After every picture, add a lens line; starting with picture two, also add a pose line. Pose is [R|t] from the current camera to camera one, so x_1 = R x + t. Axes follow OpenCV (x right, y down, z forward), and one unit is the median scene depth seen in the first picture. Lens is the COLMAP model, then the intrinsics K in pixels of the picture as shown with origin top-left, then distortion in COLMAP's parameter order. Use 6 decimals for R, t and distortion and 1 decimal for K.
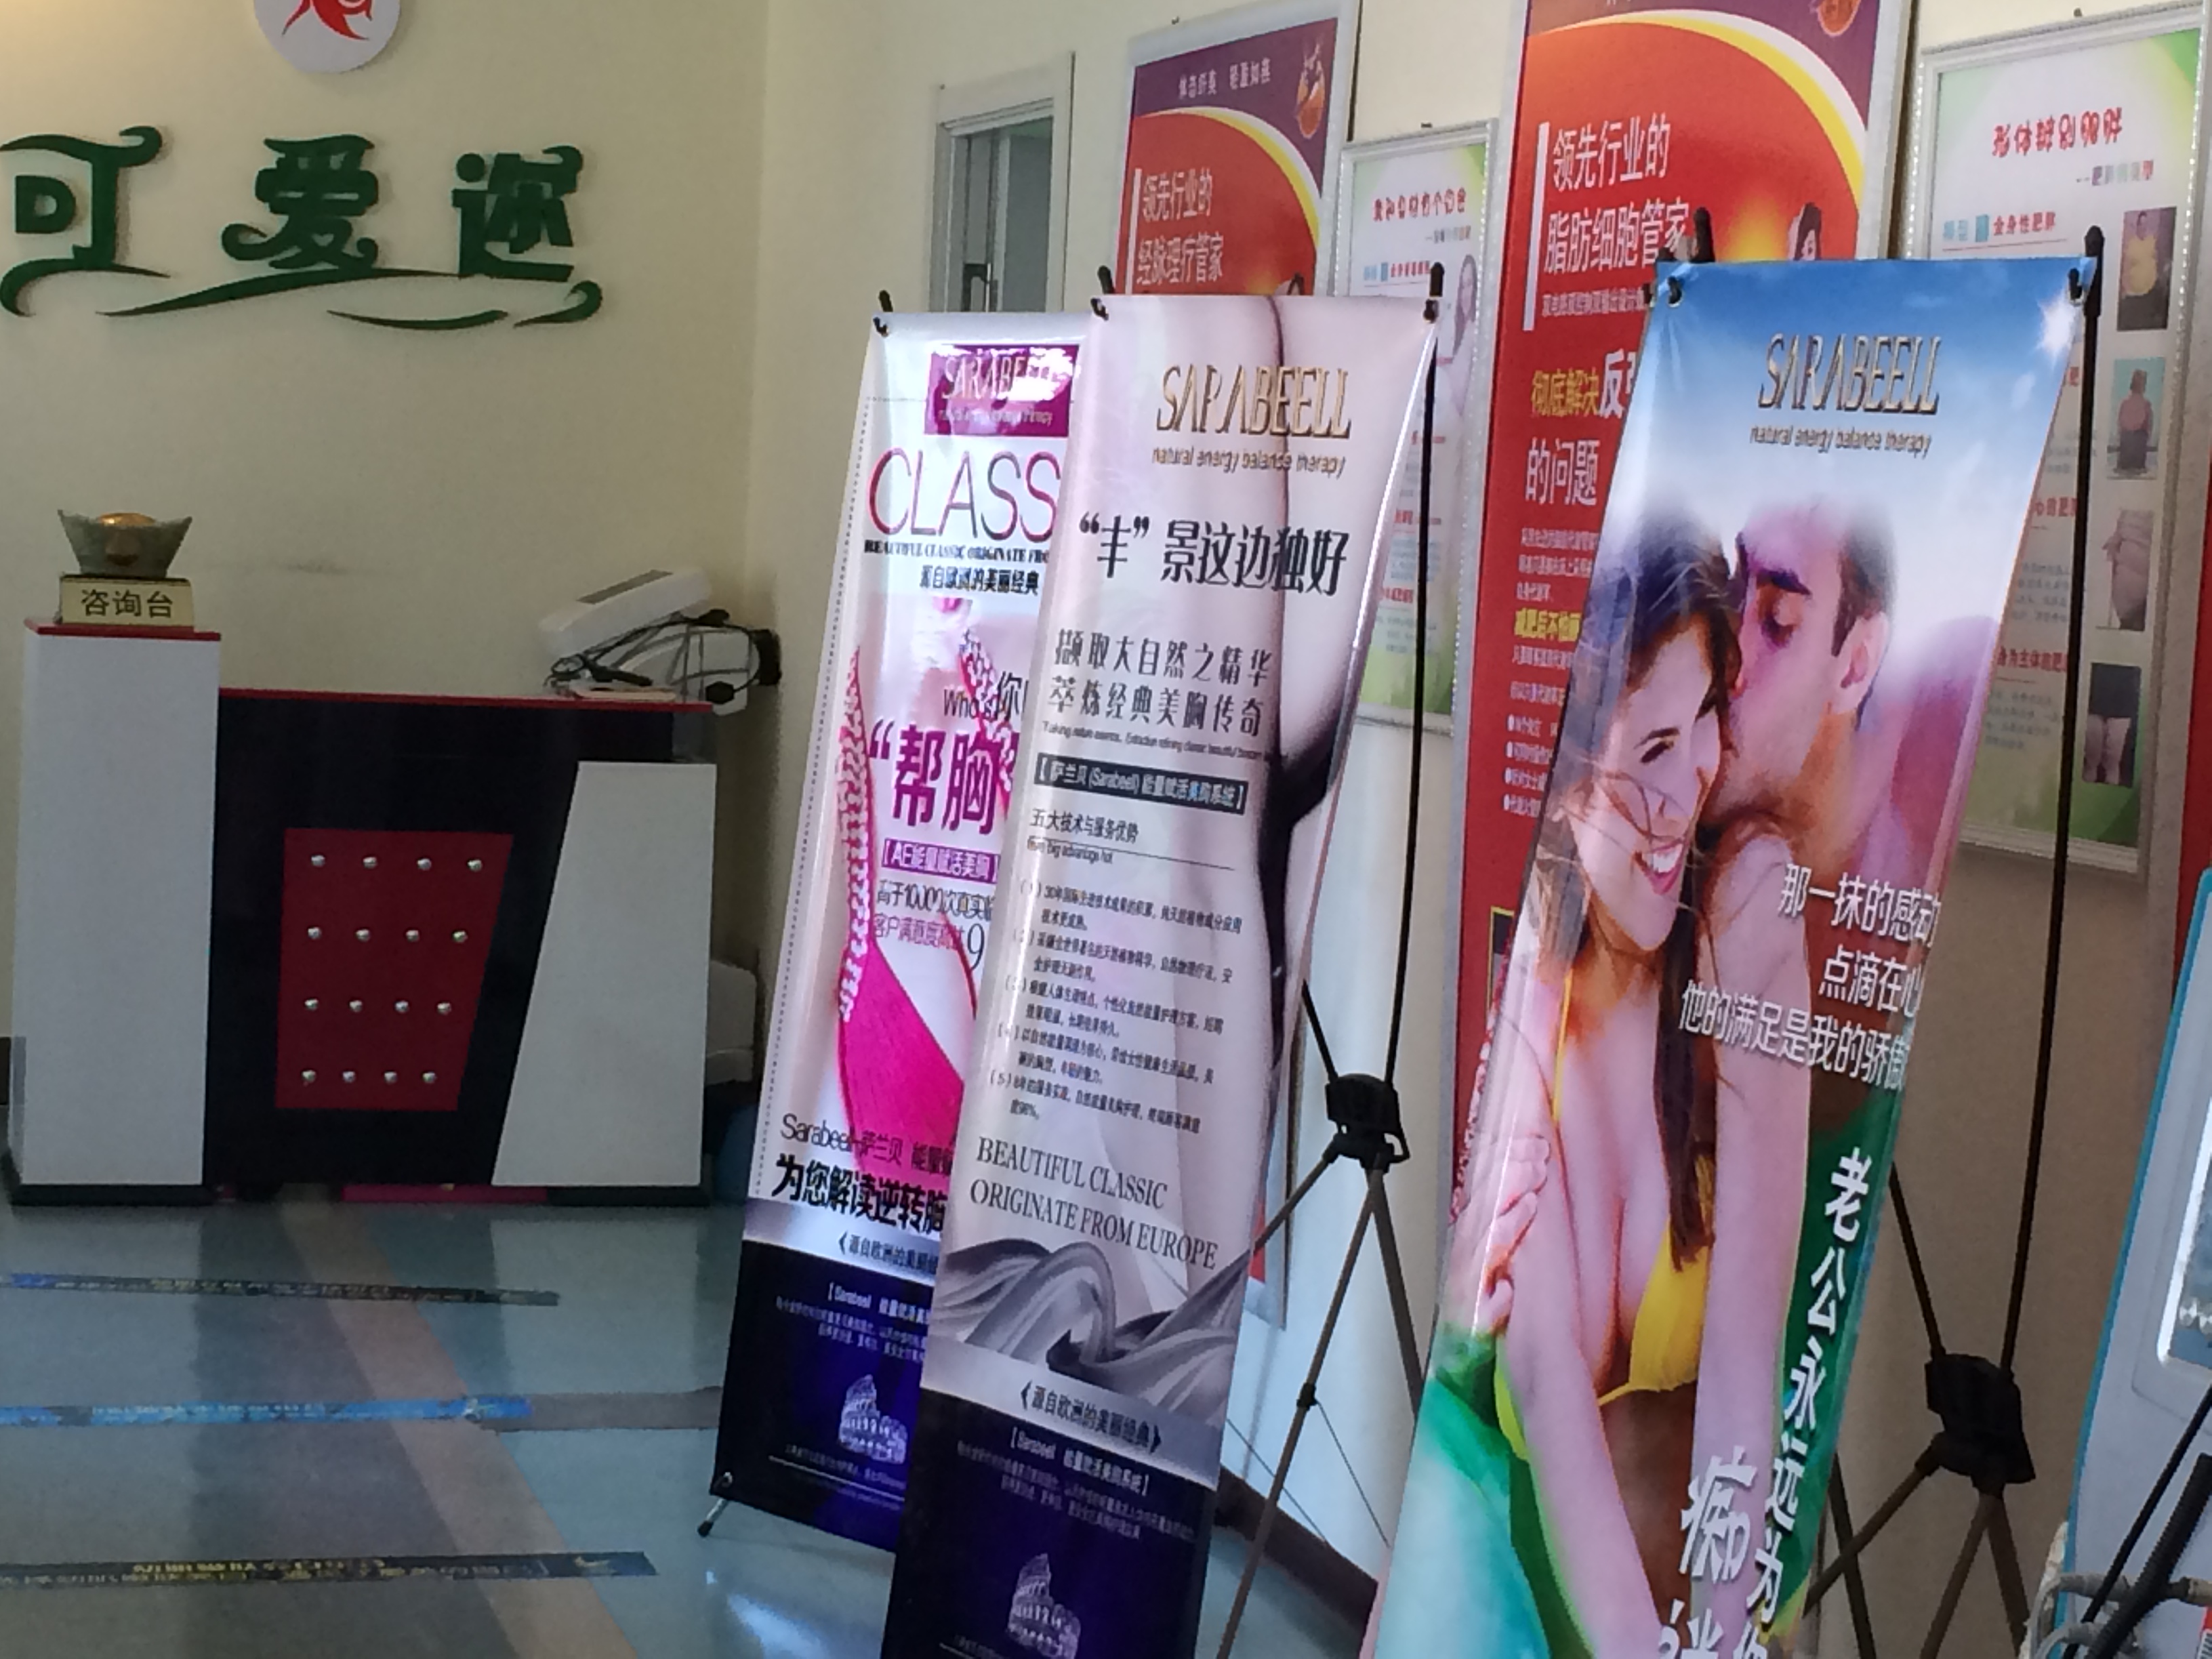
lens RADIAL K [[4718.9, 0, 1097.4], [0, 4718.9, 841.0], [0, 0, 1]] dist [0.060562, 0.000000]
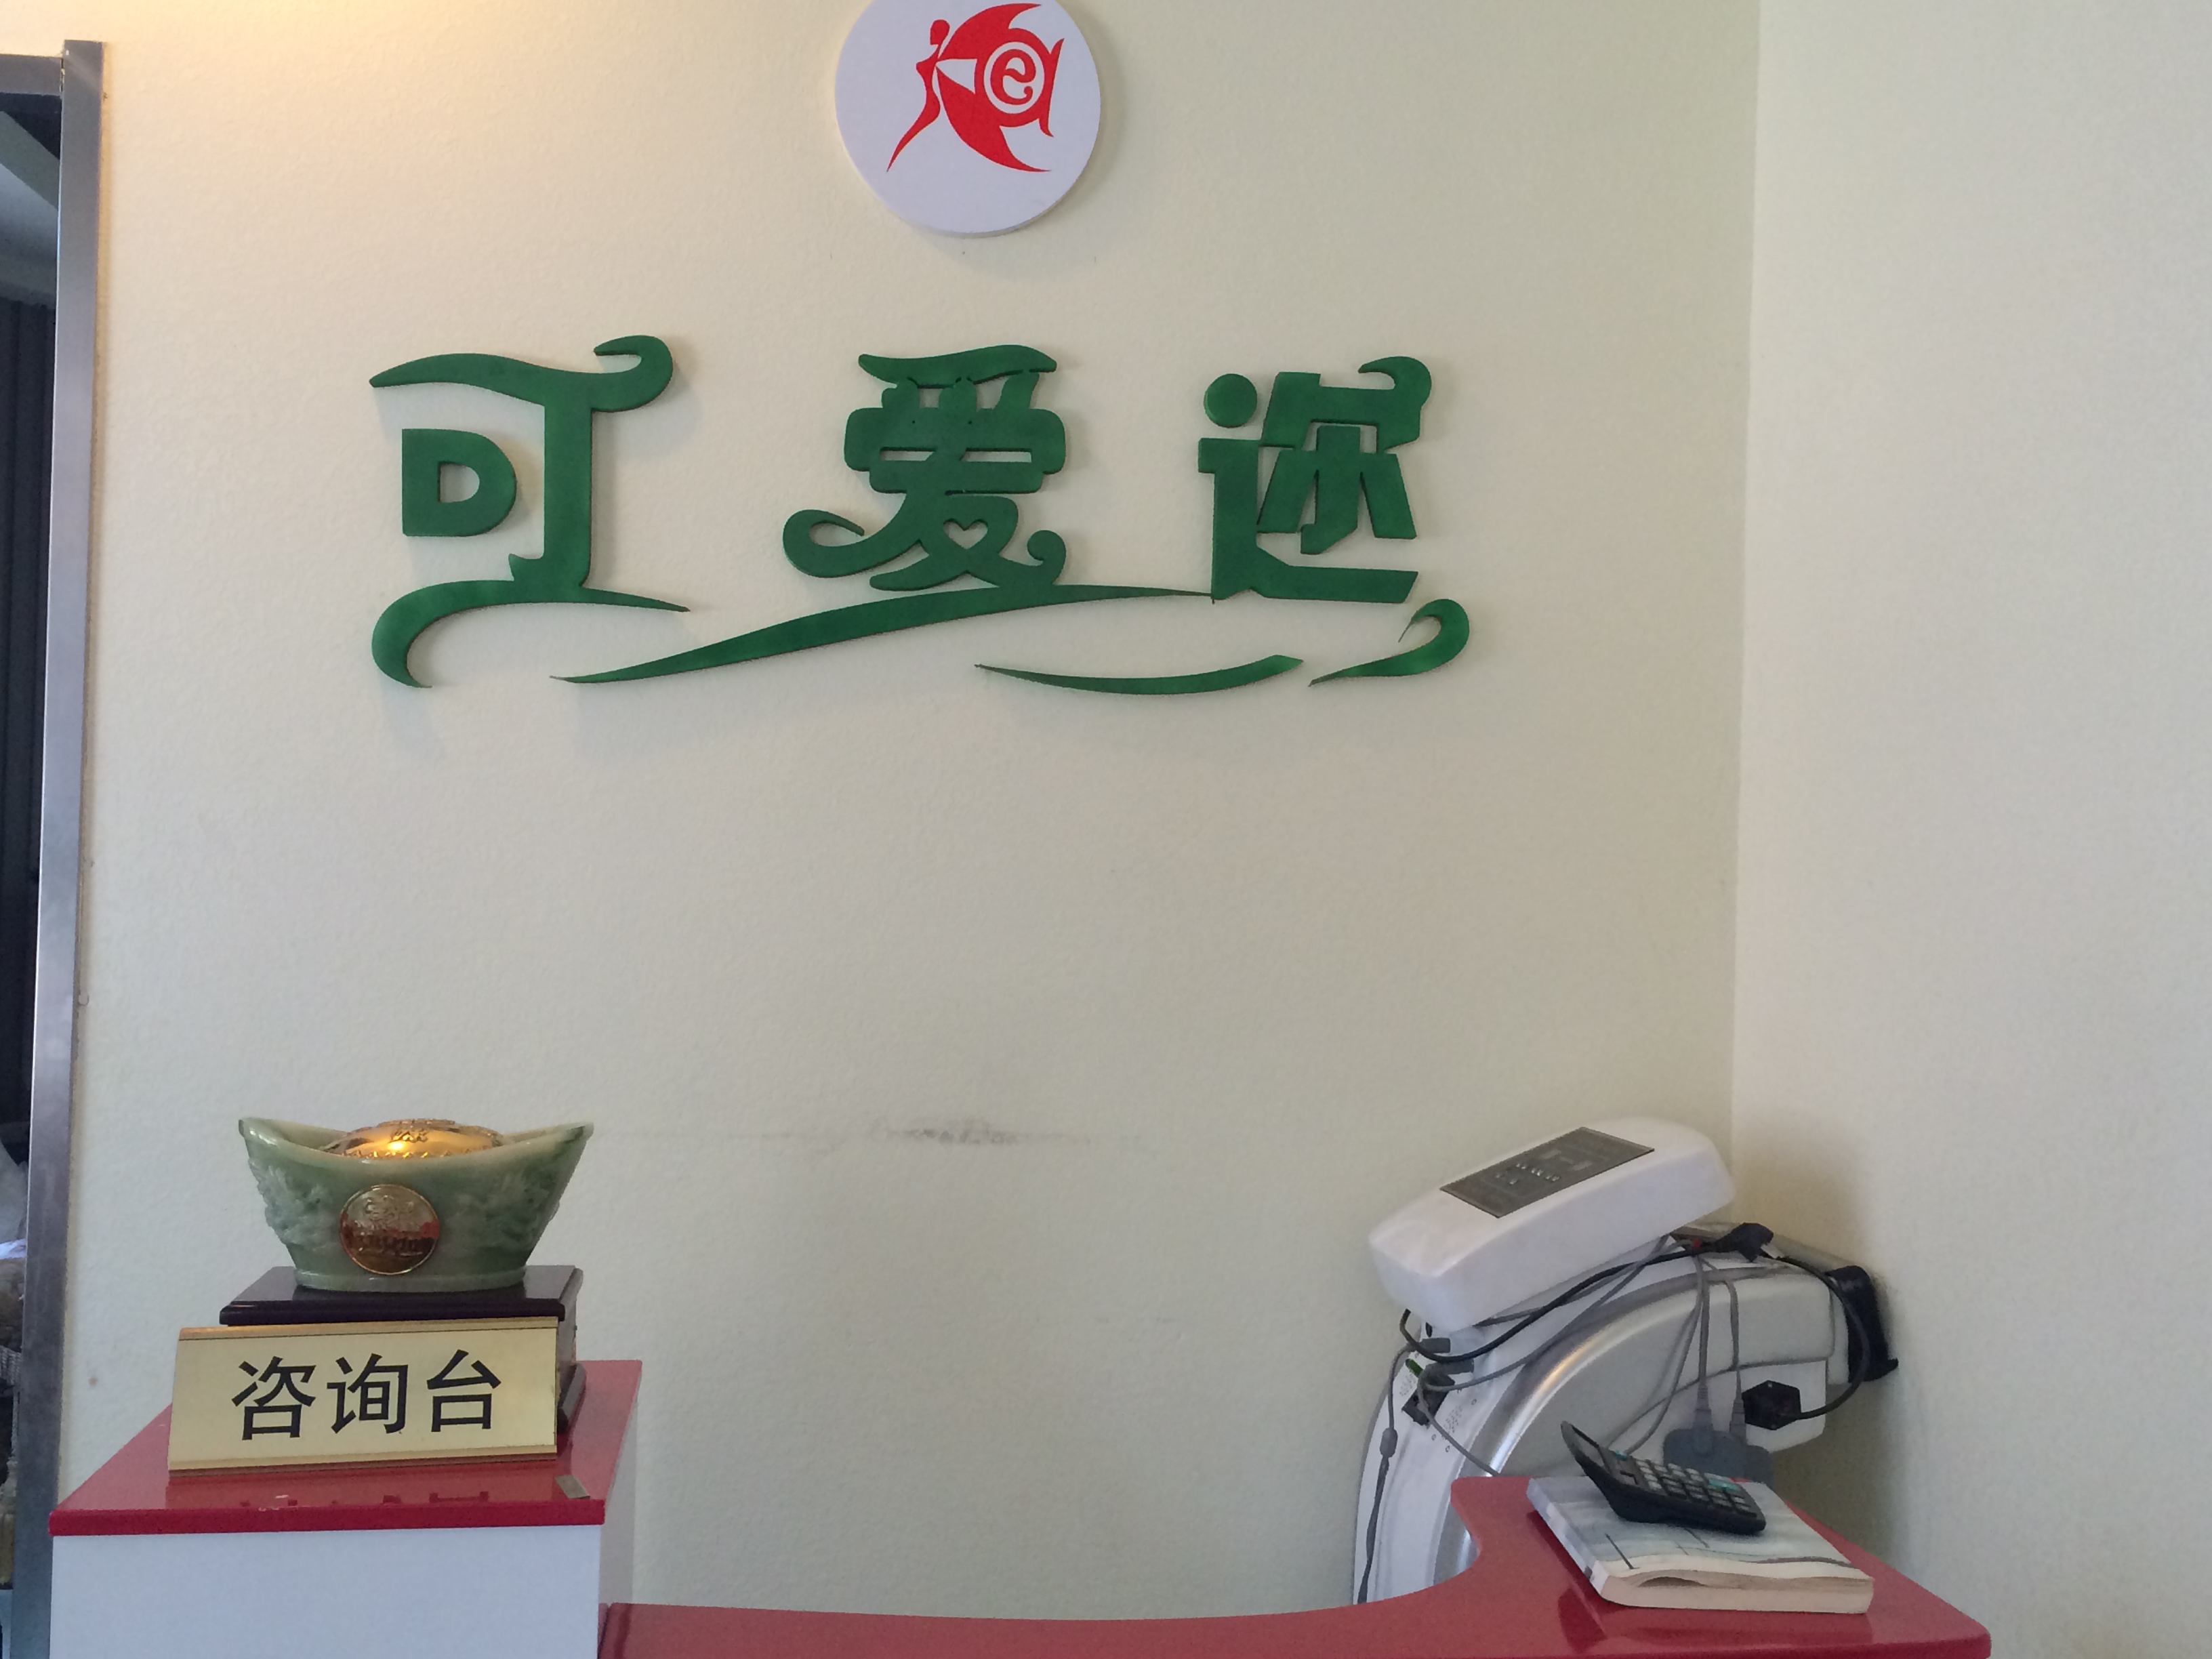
lens RADIAL K [[2448.8, 0, 1107.6], [0, 2448.8, 830.5], [0, 0, 1]] dist [0.005113, 0.000000]
pose [[0.989510, -0.028346, -0.141656, -0.108787], [0.014213, 0.994905, -0.099809, -0.064934], [0.143763, 0.096749, 0.984871, 0.729030]]
